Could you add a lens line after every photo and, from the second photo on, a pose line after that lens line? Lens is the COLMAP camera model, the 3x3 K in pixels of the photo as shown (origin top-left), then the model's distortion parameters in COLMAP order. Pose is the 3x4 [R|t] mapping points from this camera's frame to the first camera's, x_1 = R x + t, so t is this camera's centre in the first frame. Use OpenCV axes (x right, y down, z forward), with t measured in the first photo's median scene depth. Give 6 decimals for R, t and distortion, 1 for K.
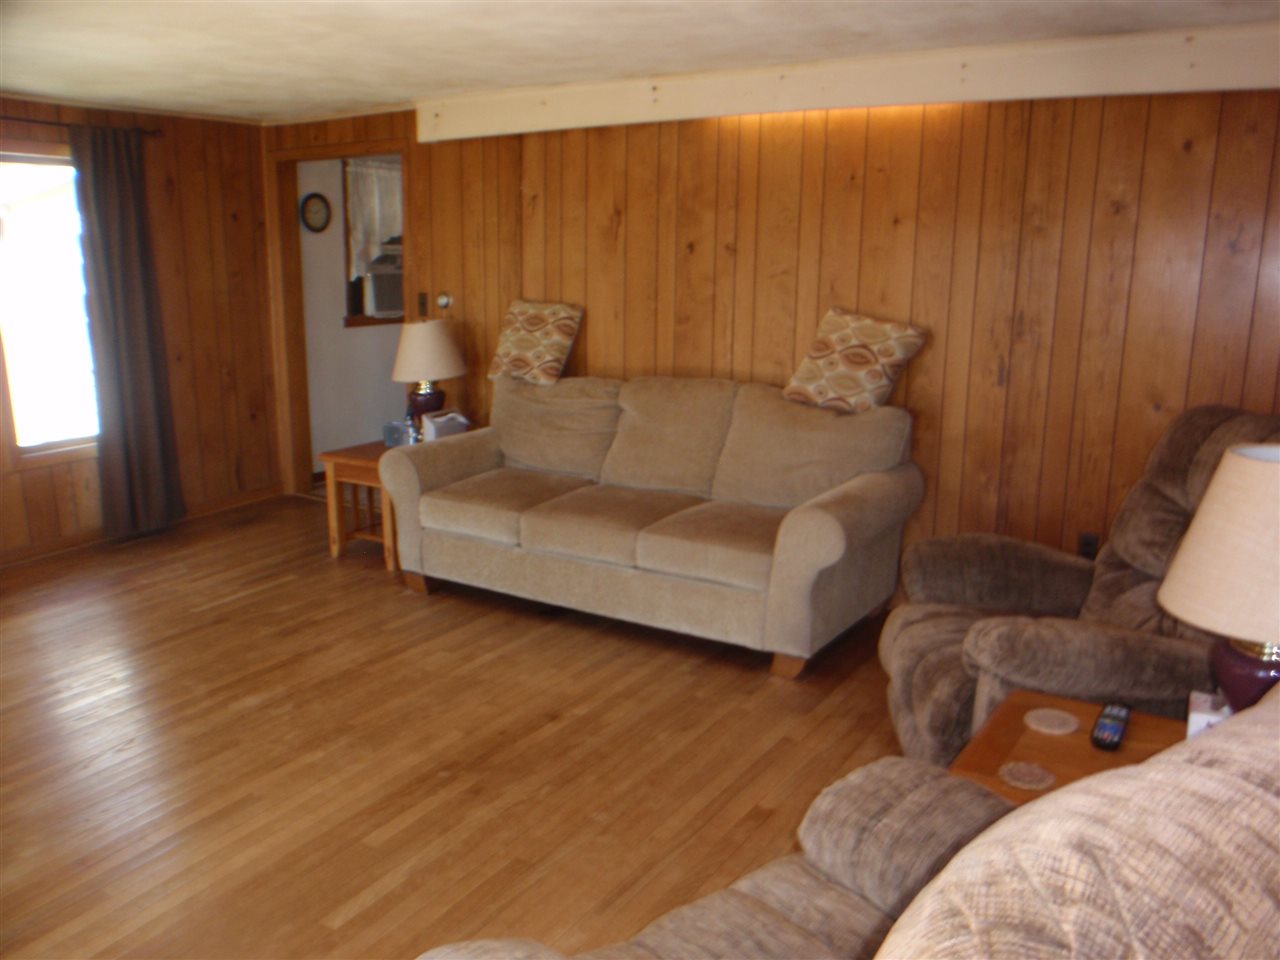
lens RADIAL K [[1096.6, 0, 681.5], [0, 1096.6, 460.7], [0, 0, 1]] dist [-0.059411, 0.009598]
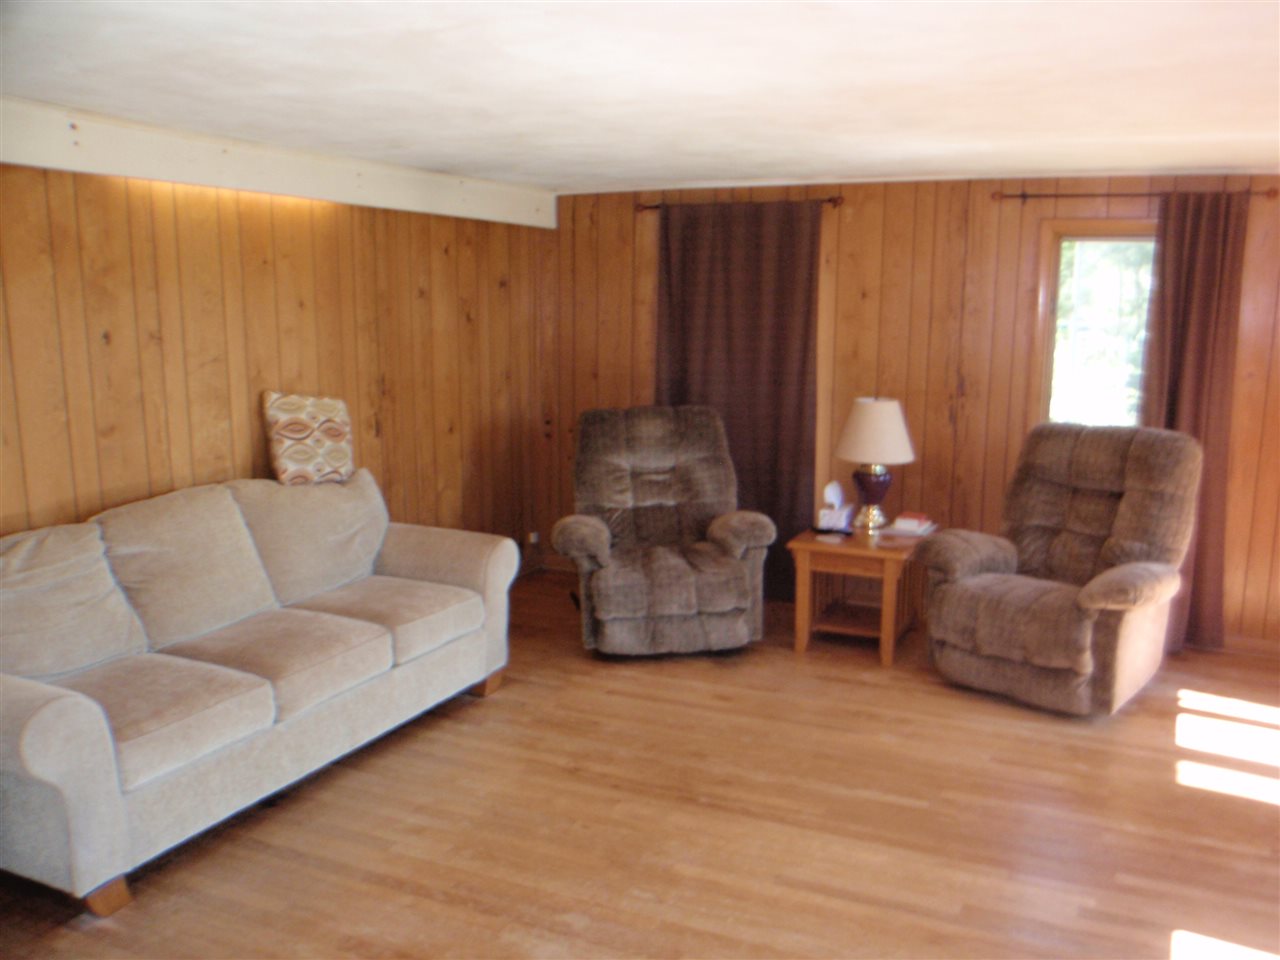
lens RADIAL K [[1073.1, 0, 660.9], [0, 1073.1, 479.9], [0, 0, 1]] dist [0.006233, 0.009055]
pose [[-0.110126, -0.167050, 0.979779, -0.898830], [0.200264, 0.961828, 0.186498, -0.177070], [-0.973533, 0.216753, -0.072468, 0.758393]]
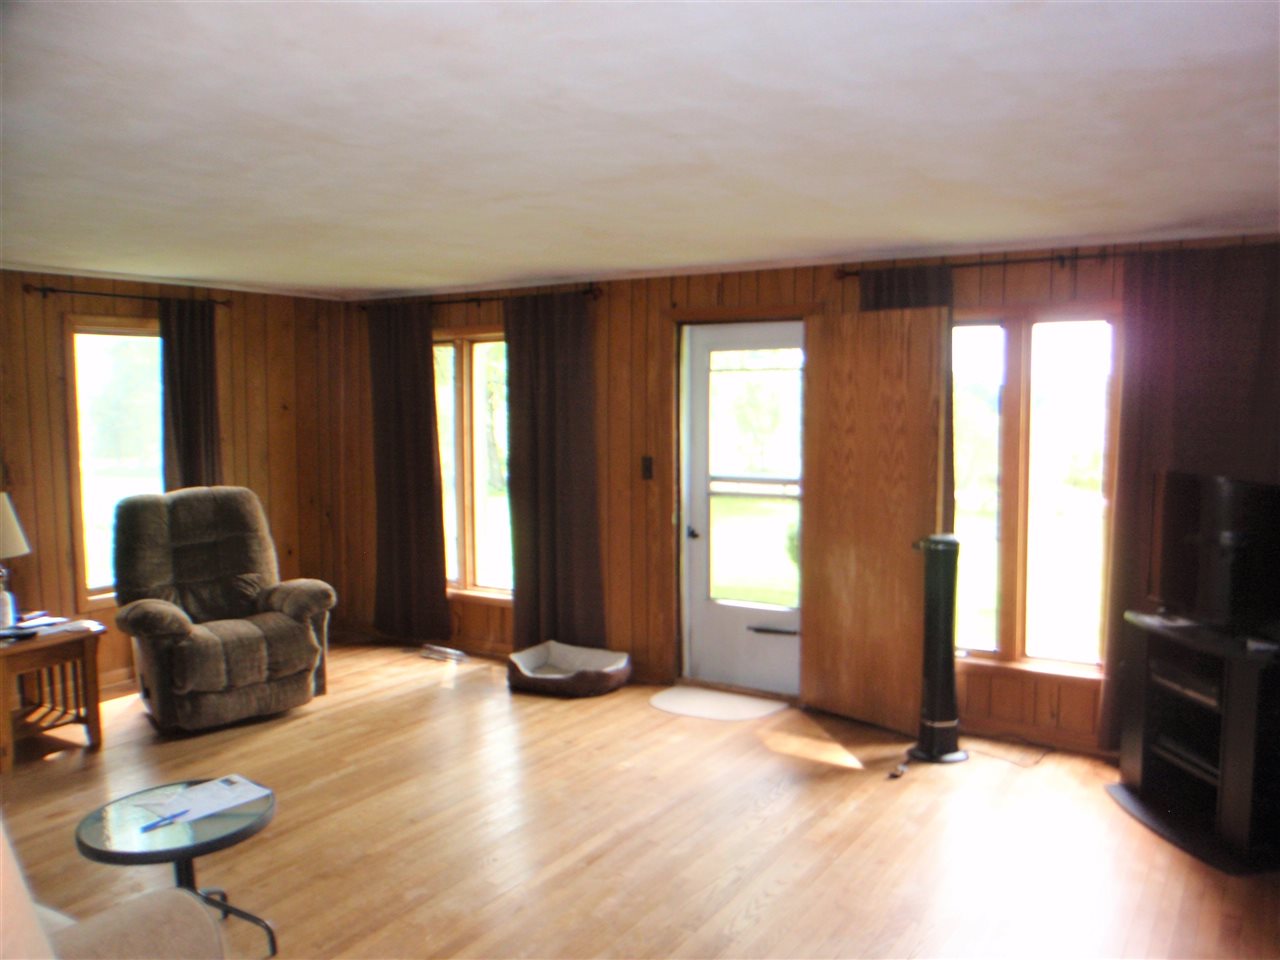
lens RADIAL K [[1108.3, 0, 640.0], [0, 1108.3, 480.0], [0, 0, 1]] dist [-0.027706, 0.007471]
pose [[-0.997810, 0.032511, 0.057602, -0.509457], [0.047728, 0.956821, 0.286734, -0.295514], [-0.045793, 0.288855, -0.956277, 1.459837]]
